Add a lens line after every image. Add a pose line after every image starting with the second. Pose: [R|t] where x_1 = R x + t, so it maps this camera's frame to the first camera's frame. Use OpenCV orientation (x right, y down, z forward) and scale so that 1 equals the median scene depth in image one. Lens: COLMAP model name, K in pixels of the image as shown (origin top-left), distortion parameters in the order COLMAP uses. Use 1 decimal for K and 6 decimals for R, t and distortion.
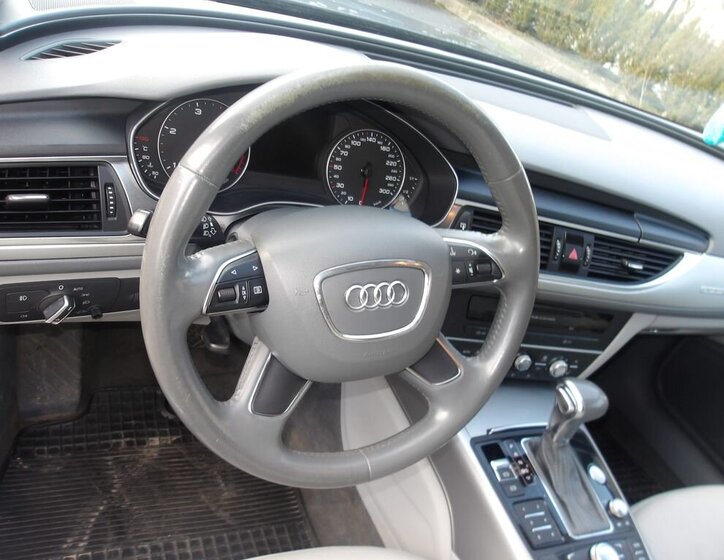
lens RADIAL K [[635.5, 0, 364.5], [0, 635.5, 275.0], [0, 0, 1]] dist [0.006511, 0.005974]
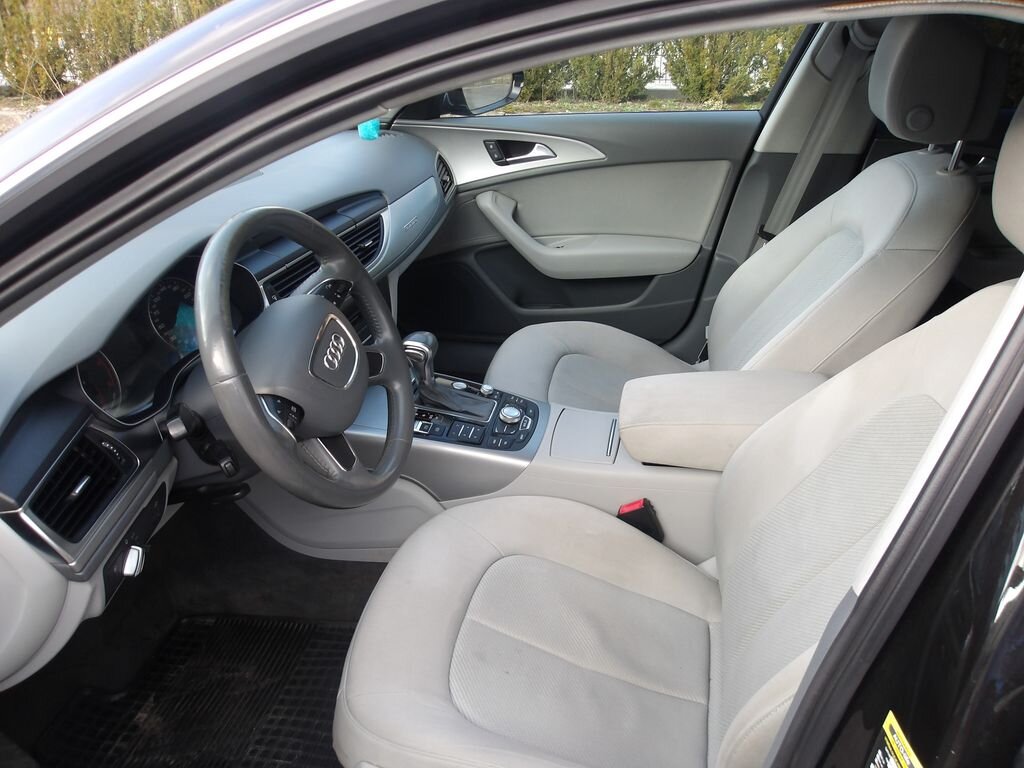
lens RADIAL K [[871.6, 0, 522.4], [0, 871.6, 378.3], [0, 0, 1]] dist [-0.001293, 0.014064]
pose [[0.506484, -0.665846, 0.547835, -0.556346], [0.618567, 0.723218, 0.307131, -0.168663], [-0.600707, 0.183316, 0.778169, -0.476640]]
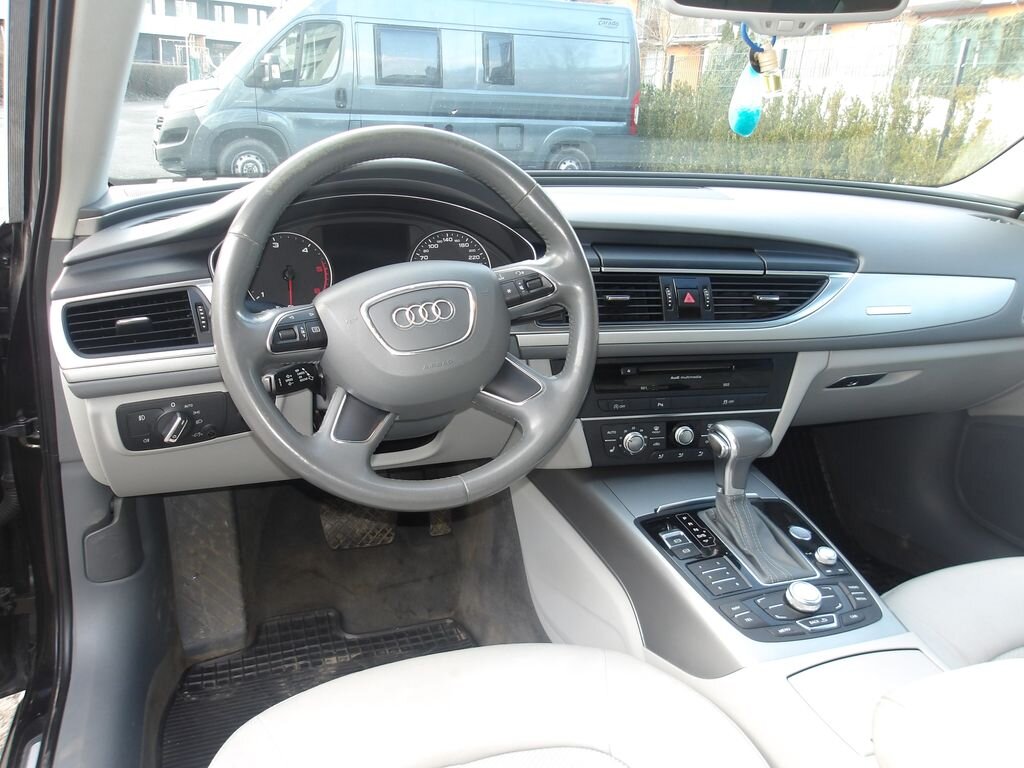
lens RADIAL K [[871.6, 0, 510.7], [0, 871.6, 355.6], [0, 0, 1]] dist [-0.001293, 0.014064]
pose [[0.955568, -0.268176, -0.122361, 0.218614], [0.221312, 0.926894, -0.303131, 0.390952], [0.194708, 0.262583, 0.945060, -0.255388]]
